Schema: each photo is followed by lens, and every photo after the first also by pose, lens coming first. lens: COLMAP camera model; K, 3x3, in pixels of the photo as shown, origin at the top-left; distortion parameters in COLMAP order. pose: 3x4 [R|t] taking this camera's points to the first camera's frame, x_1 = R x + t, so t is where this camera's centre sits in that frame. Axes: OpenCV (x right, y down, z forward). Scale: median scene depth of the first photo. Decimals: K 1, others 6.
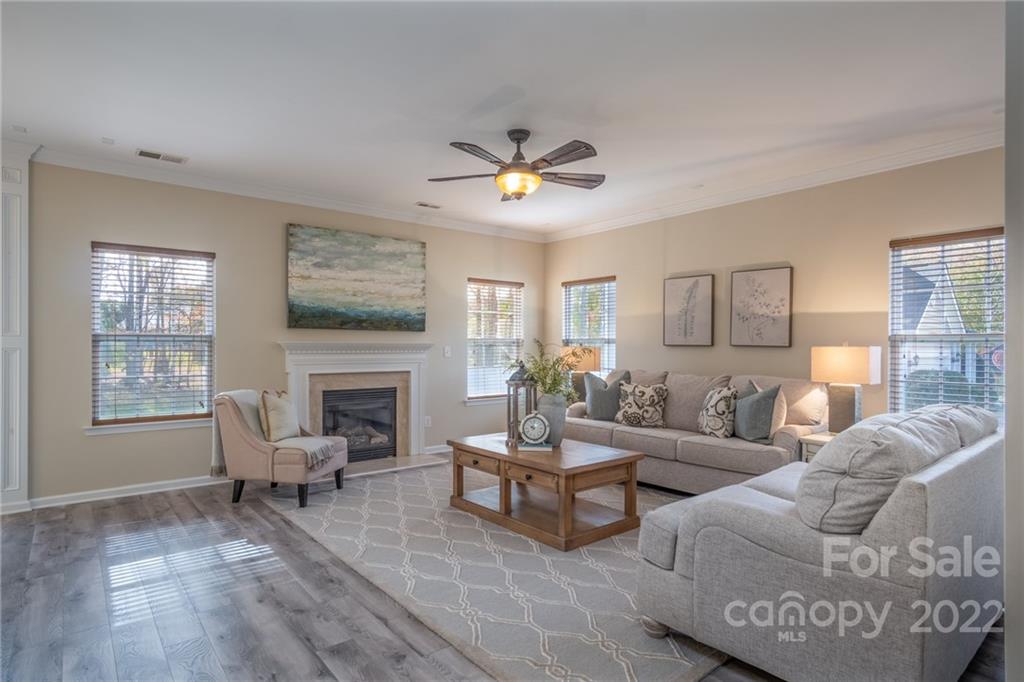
lens RADIAL K [[547.0, 0, 506.4], [0, 547.0, 346.3], [0, 0, 1]] dist [-0.008265, 0.003631]
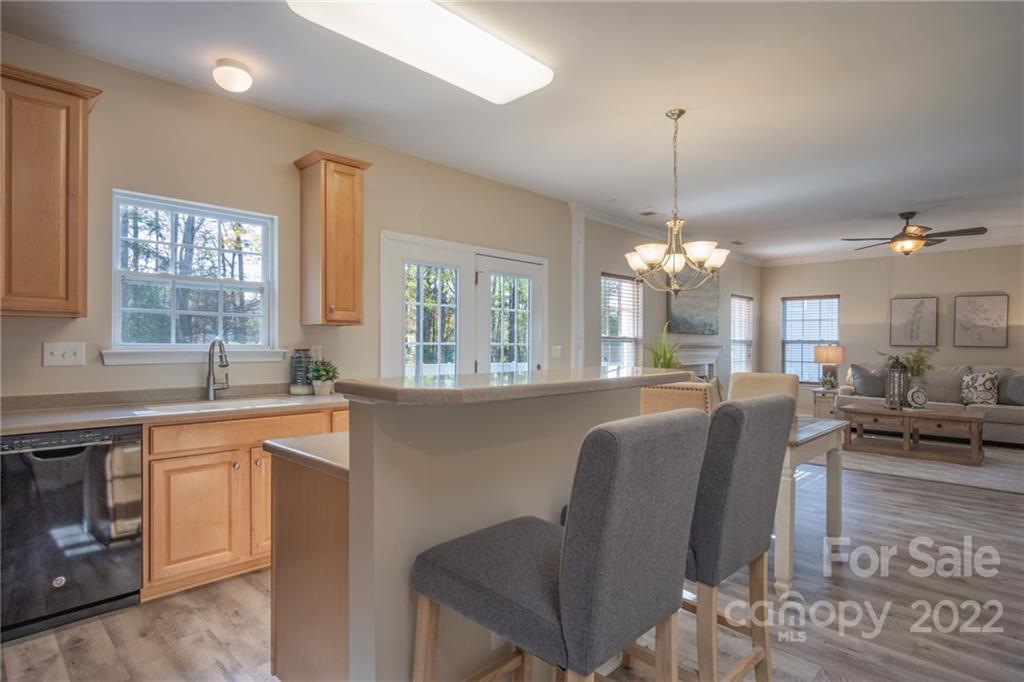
lens RADIAL K [[547.0, 0, 506.4], [0, 547.0, 345.9], [0, 0, 1]] dist [-0.008265, 0.003631]
pose [[0.993492, 0.001070, 0.113893, -1.060646], [-0.001781, 0.999980, 0.006140, -0.009278], [-0.113884, -0.006303, 0.993474, -0.362972]]
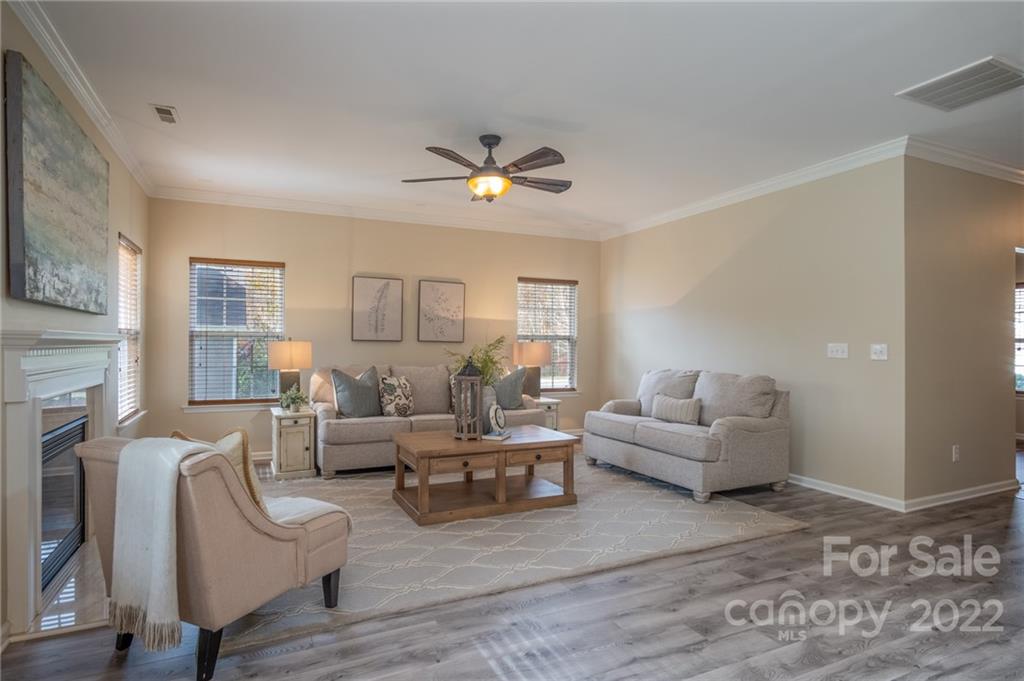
lens RADIAL K [[547.0, 0, 505.4], [0, 547.0, 338.5], [0, 0, 1]] dist [-0.008265, 0.003631]
pose [[0.241927, 0.006168, 0.970275, -0.787991], [-0.005019, 0.999974, -0.005105, -0.001829], [-0.970282, -0.003635, 0.241952, 0.572830]]
